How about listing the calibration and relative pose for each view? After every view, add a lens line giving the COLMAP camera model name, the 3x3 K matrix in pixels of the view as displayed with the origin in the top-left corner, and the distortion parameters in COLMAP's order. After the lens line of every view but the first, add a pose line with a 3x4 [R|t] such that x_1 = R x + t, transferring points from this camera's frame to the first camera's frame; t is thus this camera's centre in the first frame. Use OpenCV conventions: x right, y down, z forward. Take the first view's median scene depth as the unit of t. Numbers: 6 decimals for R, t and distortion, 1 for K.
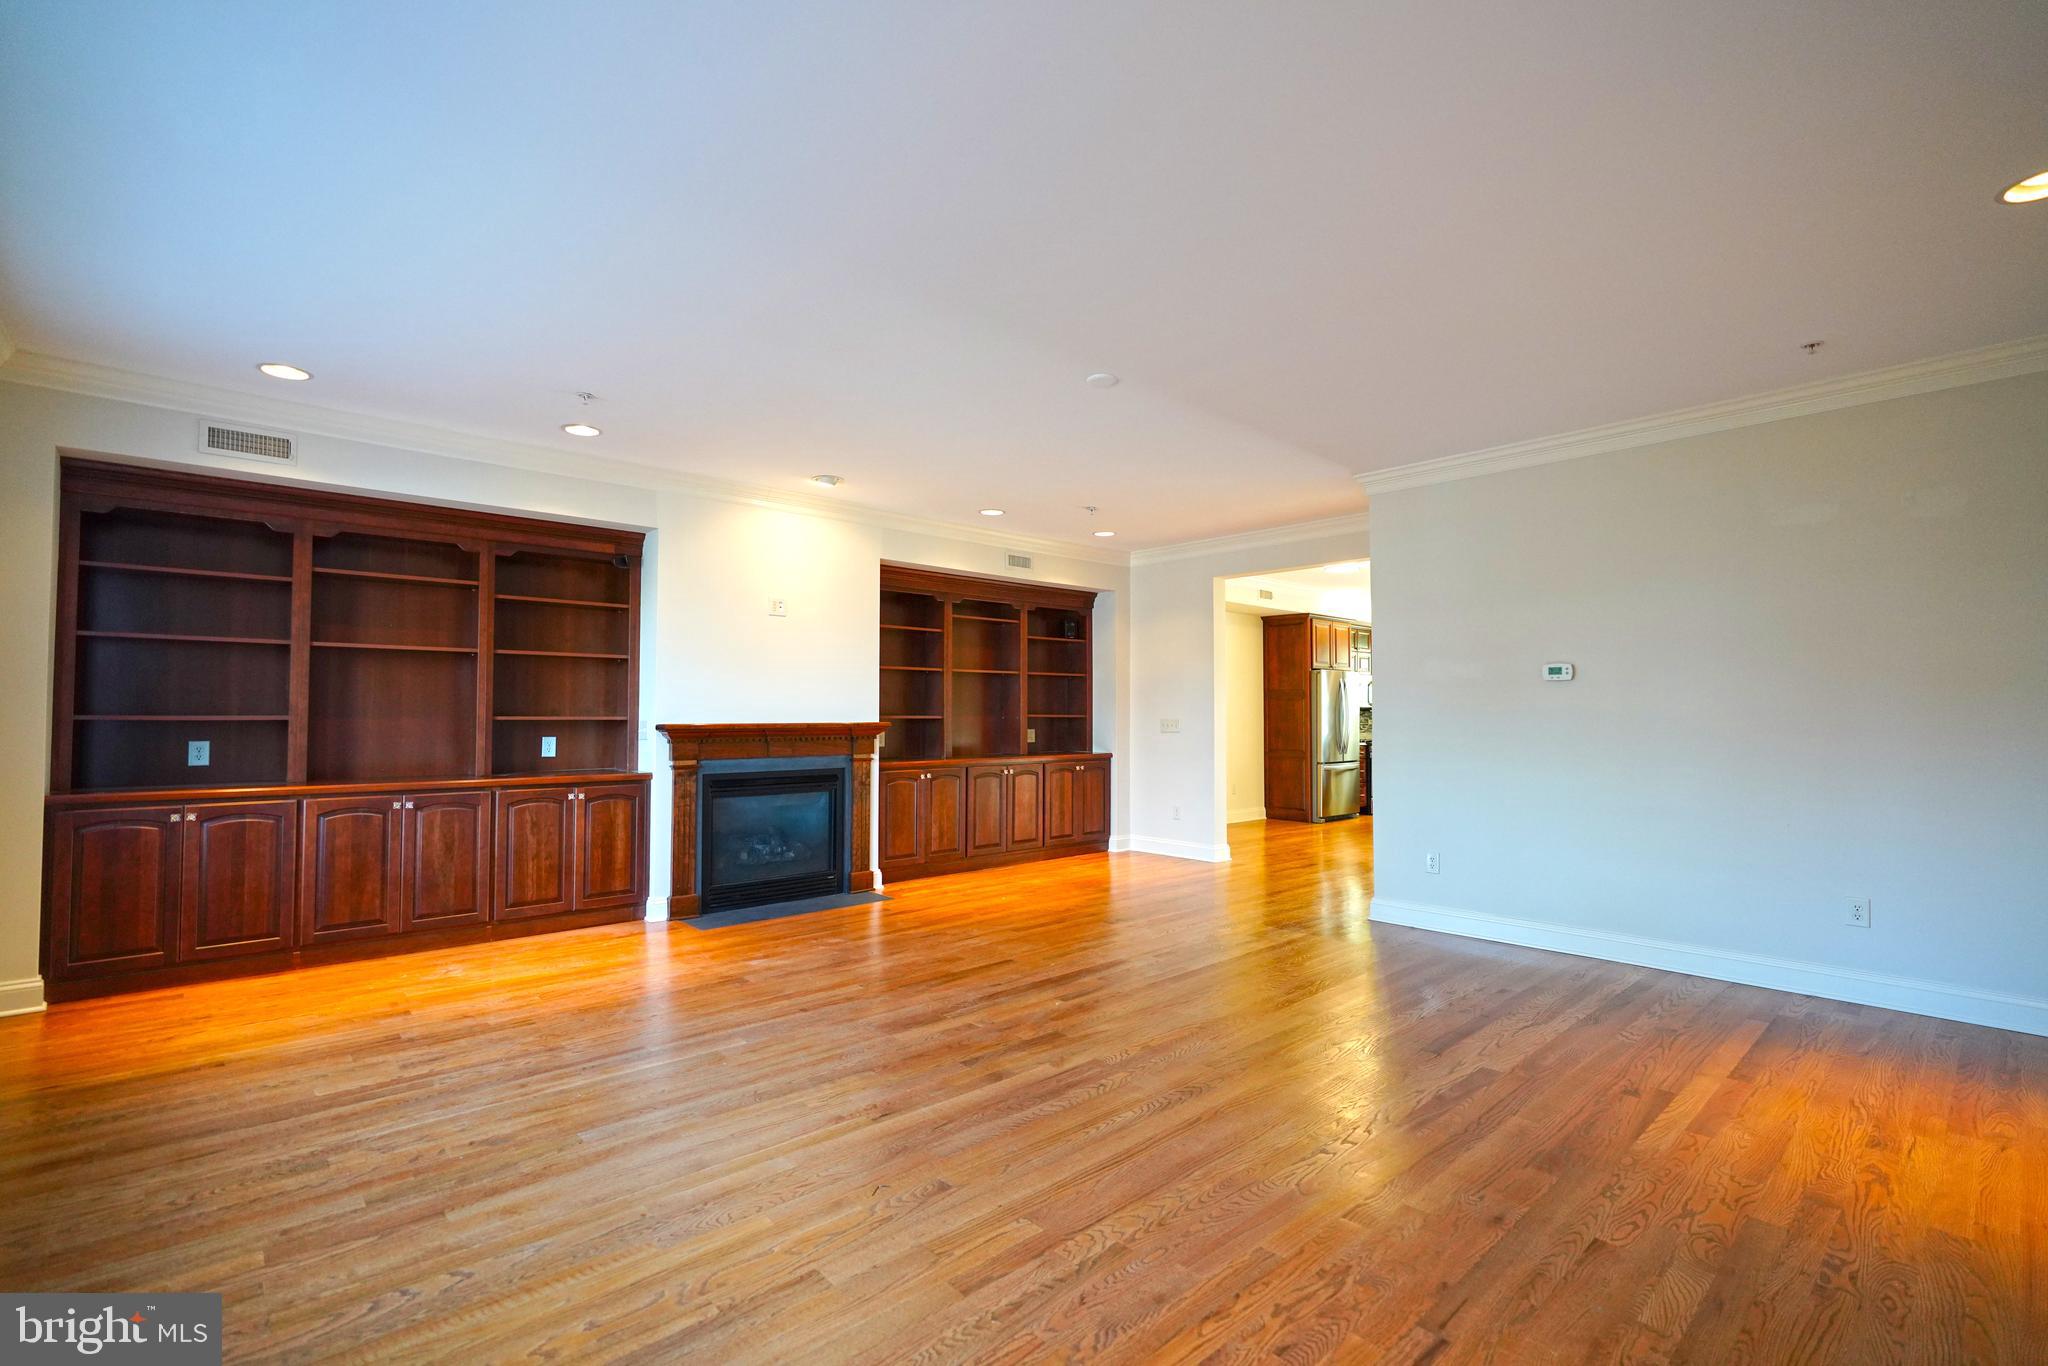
lens RADIAL K [[916.4, 0, 1020.6], [0, 916.4, 689.9], [0, 0, 1]] dist [-0.012658, 0.006311]
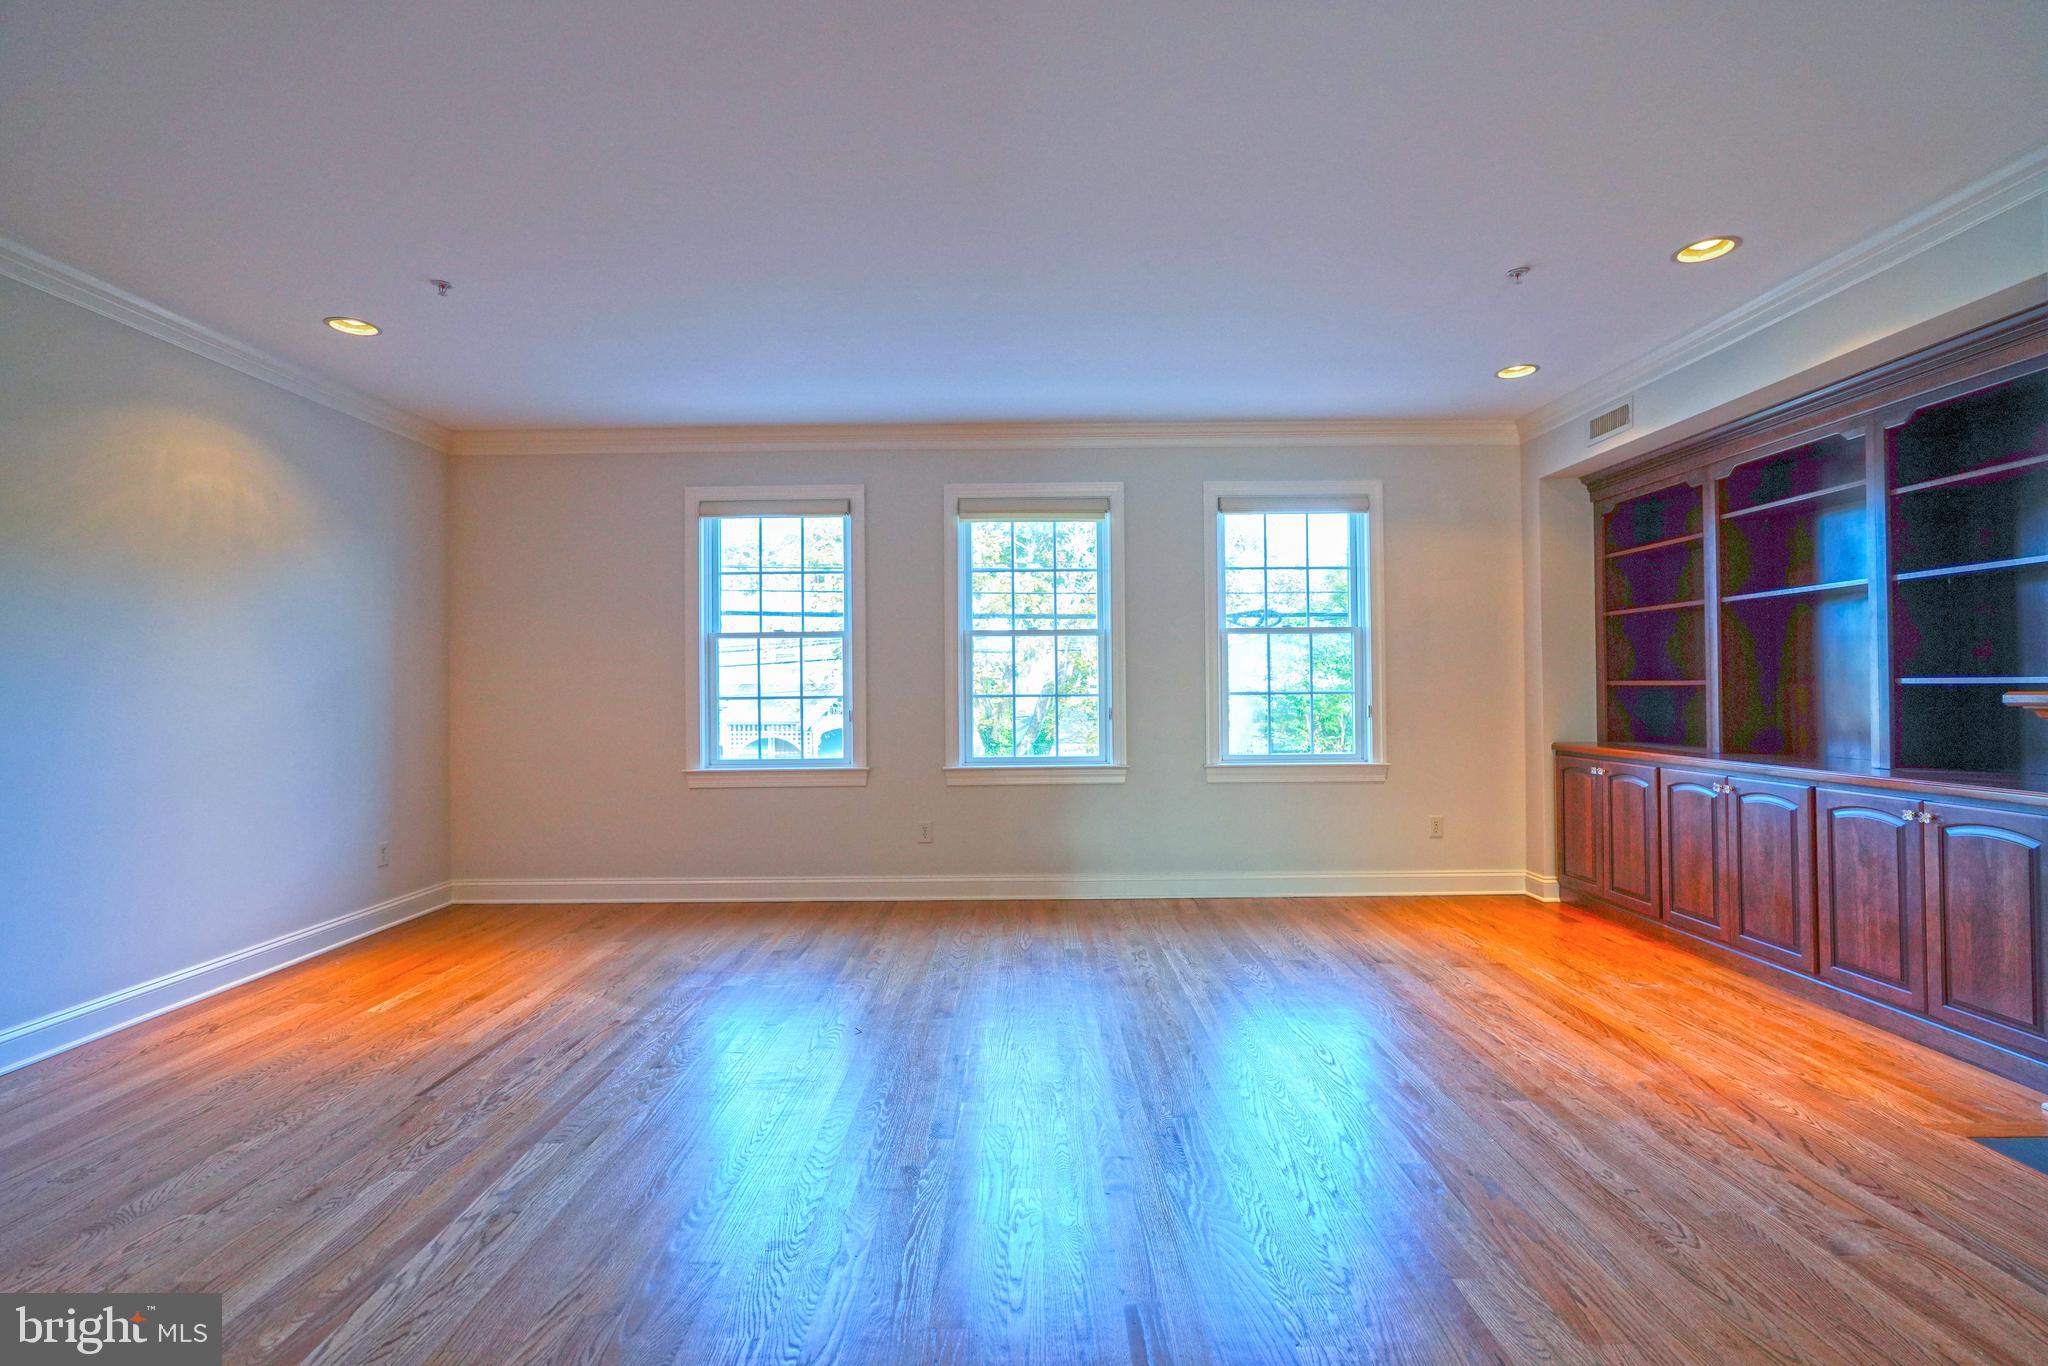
lens RADIAL K [[916.4, 0, 1022.5], [0, 916.4, 685.4], [0, 0, 1]] dist [-0.012658, 0.006311]
pose [[-0.672438, -0.000512, -0.740153, 0.291689], [0.026796, 0.999327, -0.025035, 0.030443], [0.739668, -0.036668, -0.671972, 0.889905]]
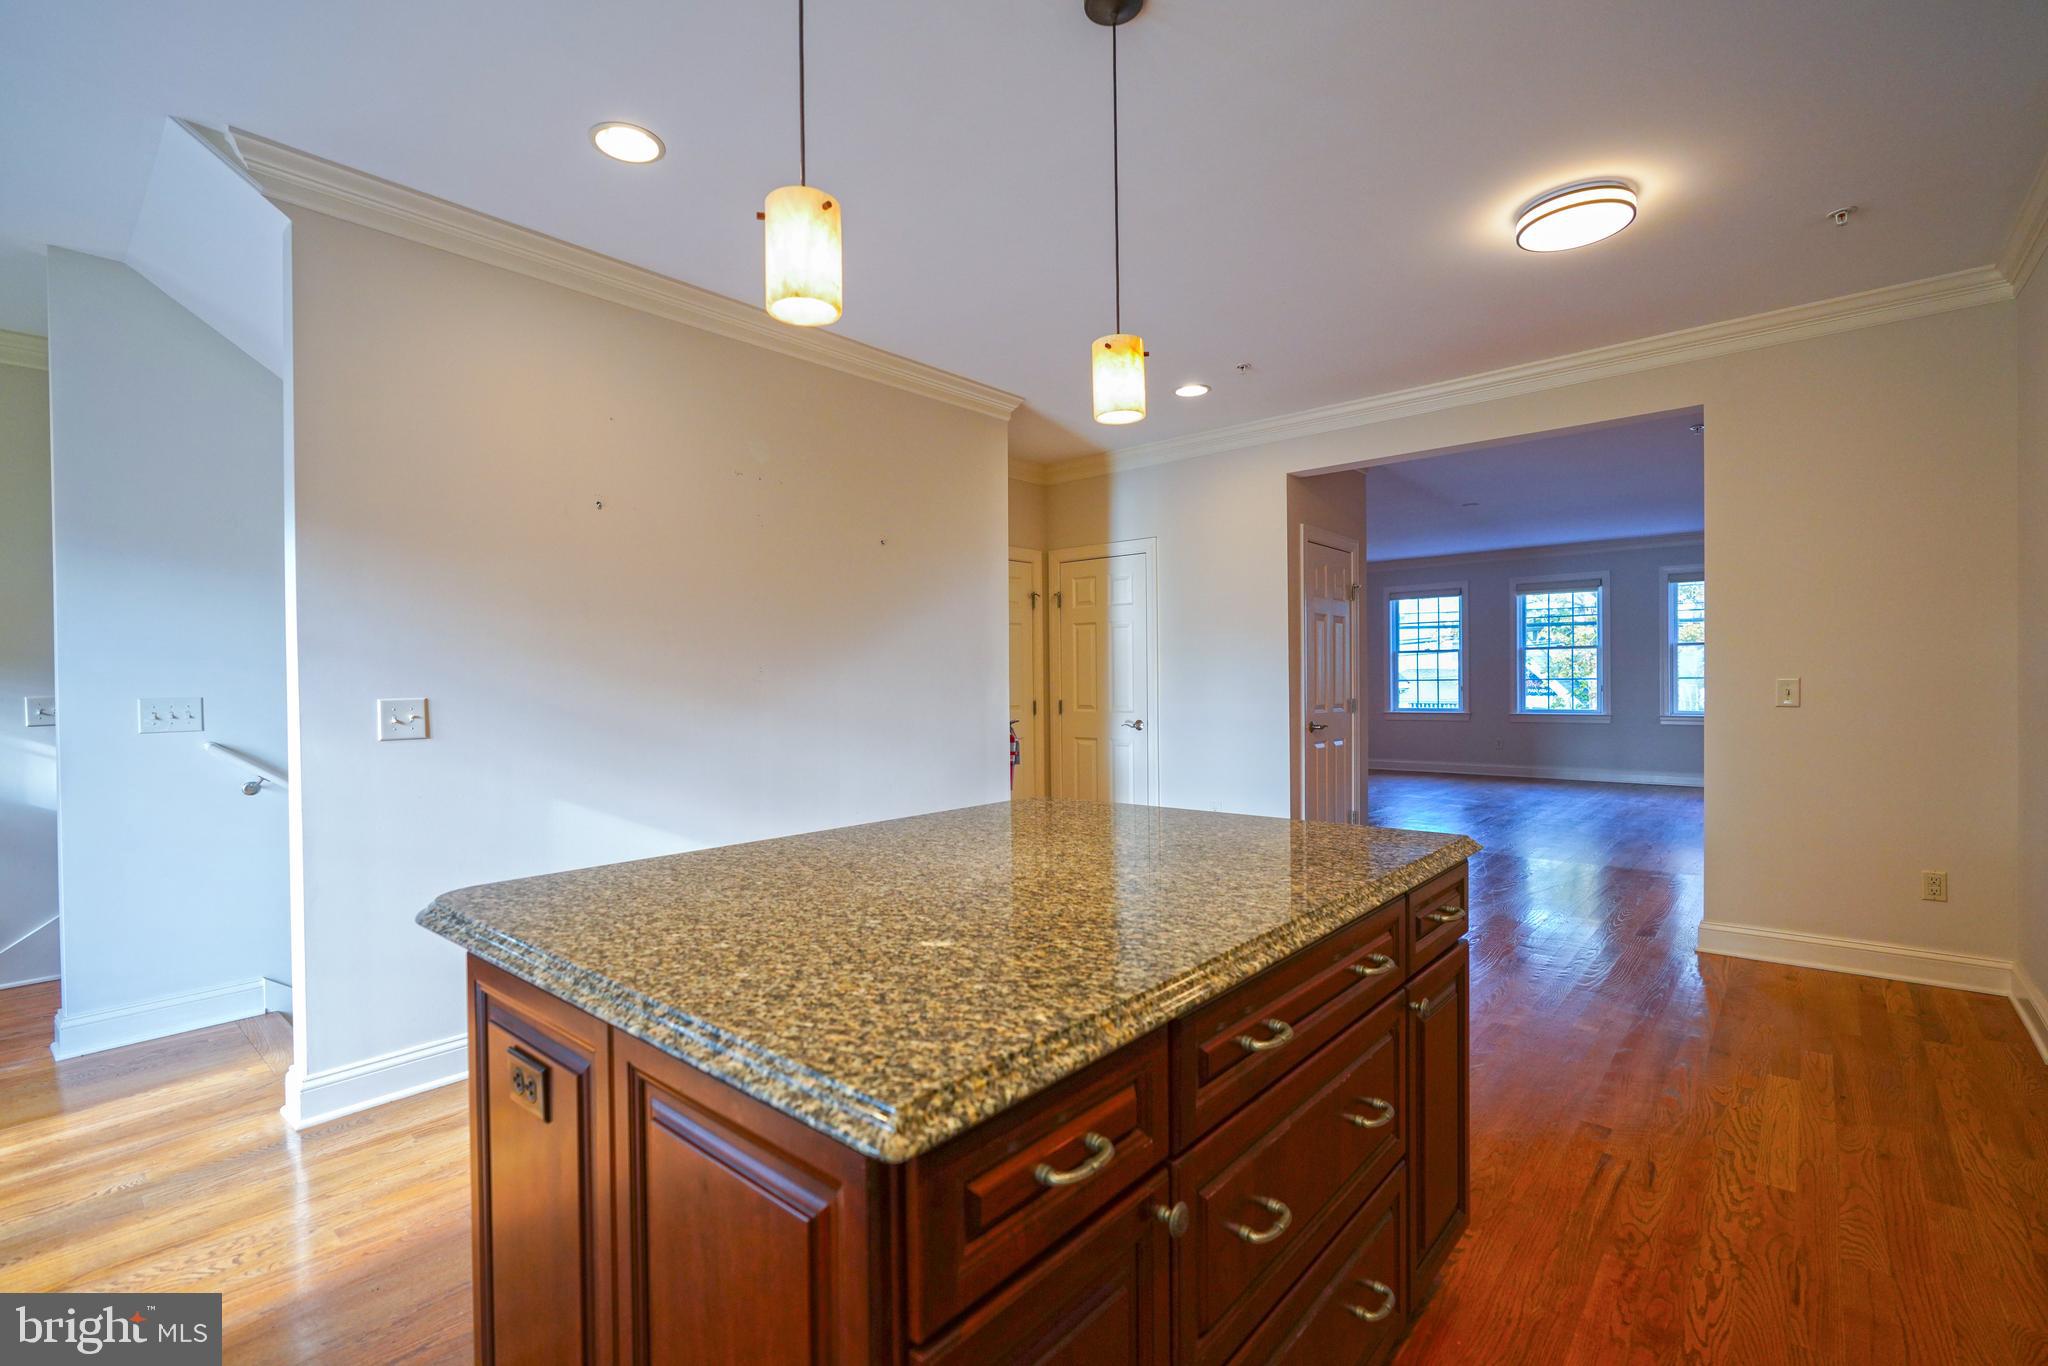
lens RADIAL K [[916.4, 0, 1021.9], [0, 916.4, 686.9], [0, 0, 1]] dist [-0.012658, 0.006311]
pose [[-0.991519, 0.007849, -0.129725, 0.931337], [0.010845, 0.999690, -0.022404, 0.063433], [0.129509, -0.023621, -0.991297, 1.987379]]
